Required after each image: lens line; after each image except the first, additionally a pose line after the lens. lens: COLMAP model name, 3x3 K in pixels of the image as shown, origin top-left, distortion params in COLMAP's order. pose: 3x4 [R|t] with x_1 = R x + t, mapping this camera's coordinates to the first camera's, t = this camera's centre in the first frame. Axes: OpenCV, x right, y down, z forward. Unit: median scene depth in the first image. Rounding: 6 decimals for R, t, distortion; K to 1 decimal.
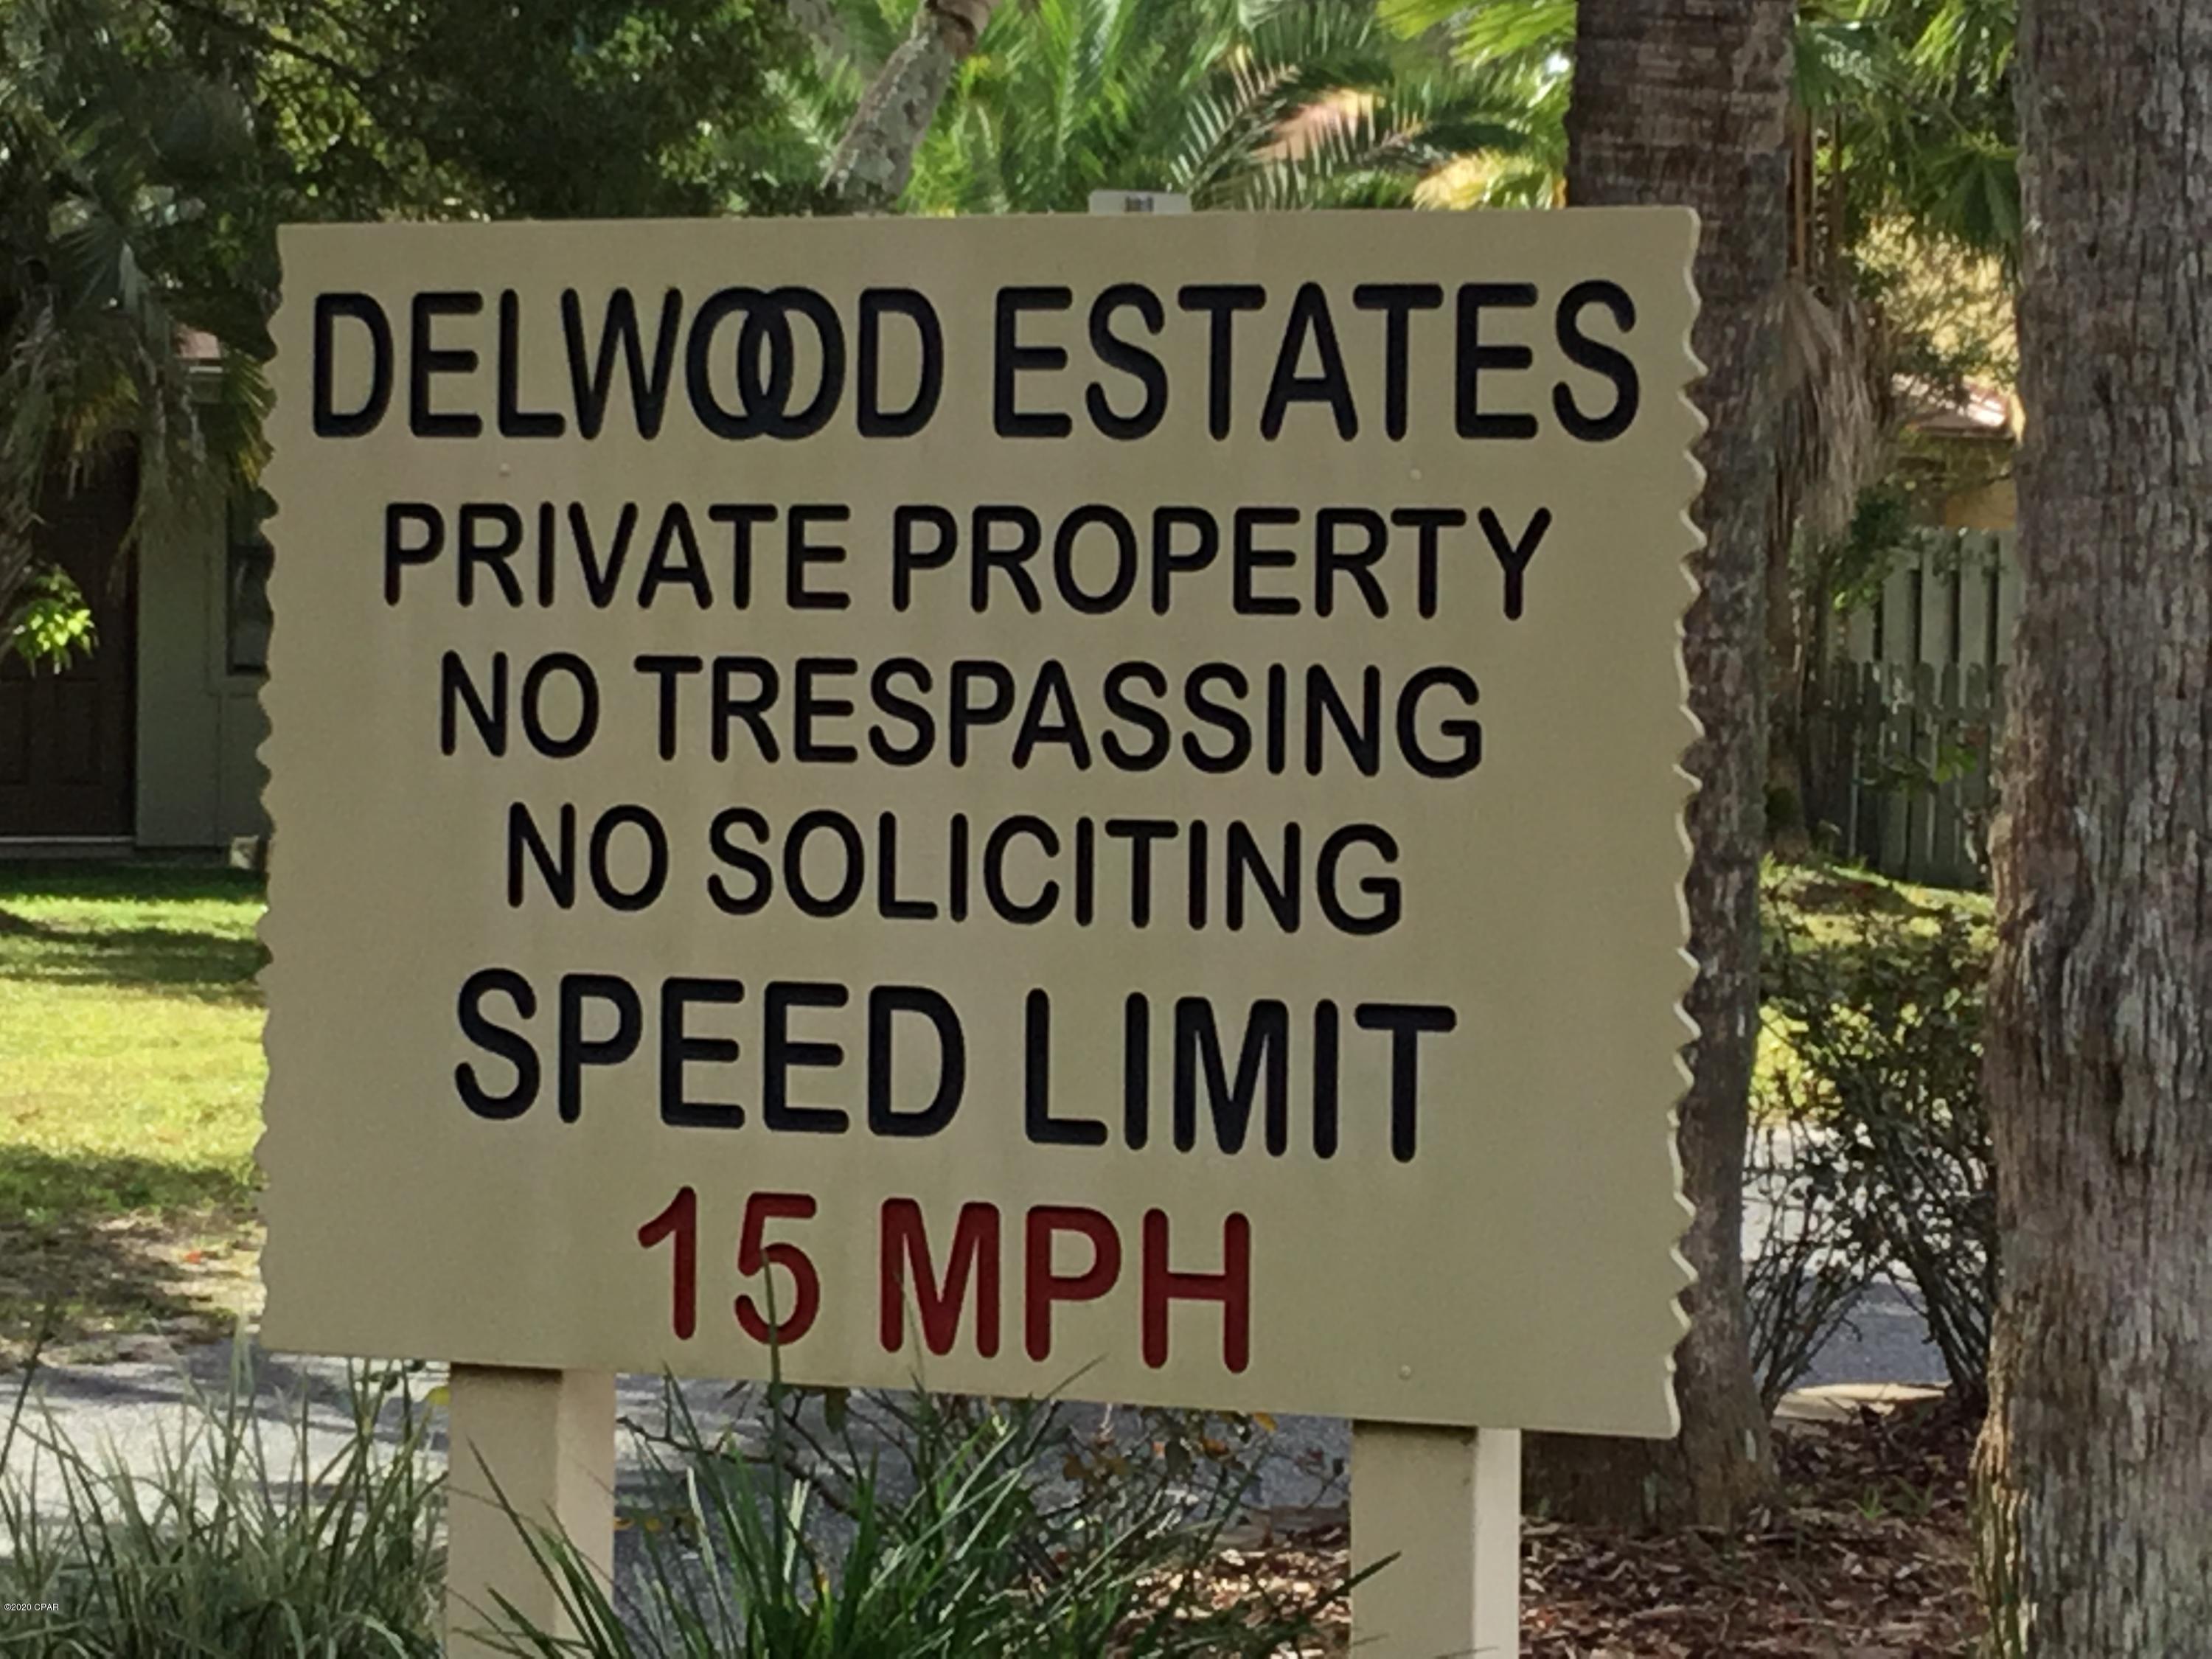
lens RADIAL K [[6664.3, 0, 1103.7], [0, 6664.3, 721.3], [0, 0, 1]] dist [-0.194632, 4.838875]
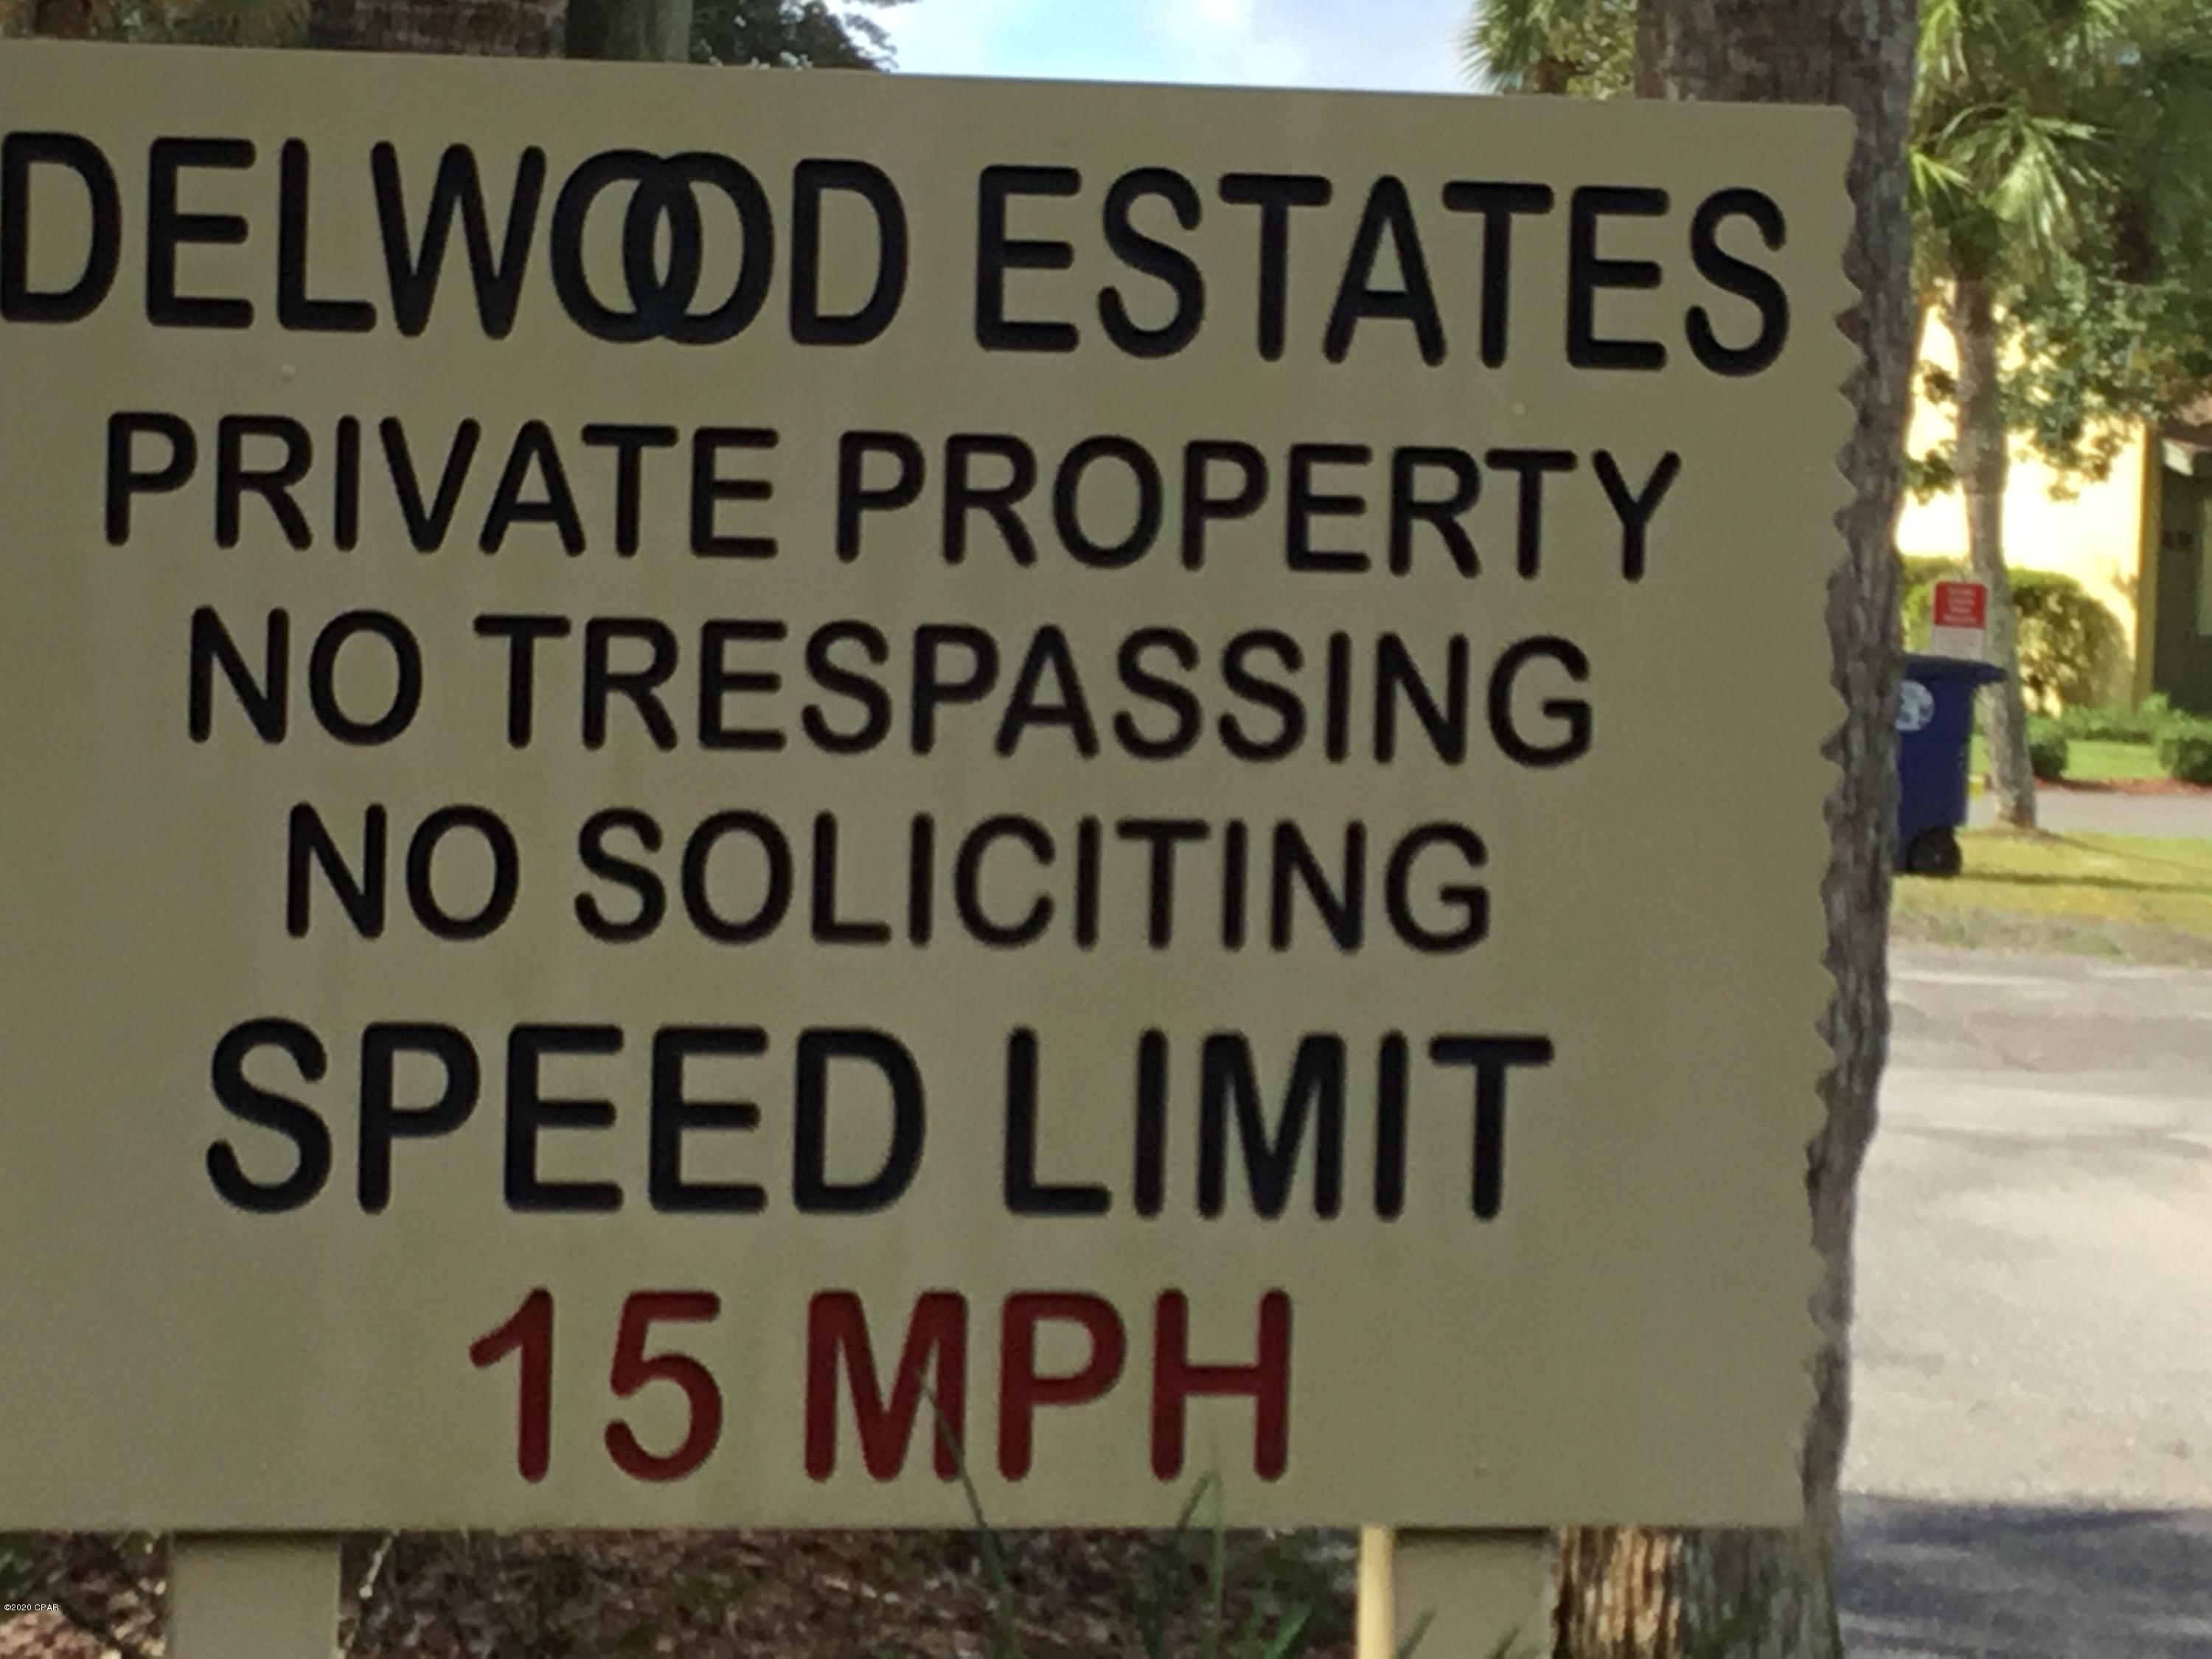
lens RADIAL K [[6664.3, 0, 1103.7], [0, 6664.3, 721.3], [0, 0, 1]] dist [-0.194632, 4.838875]
pose [[0.837534, -0.007880, 0.546328, -0.443466], [-0.005233, 0.999734, 0.022442, -0.015523], [-0.546359, -0.021655, 0.837271, 0.308822]]
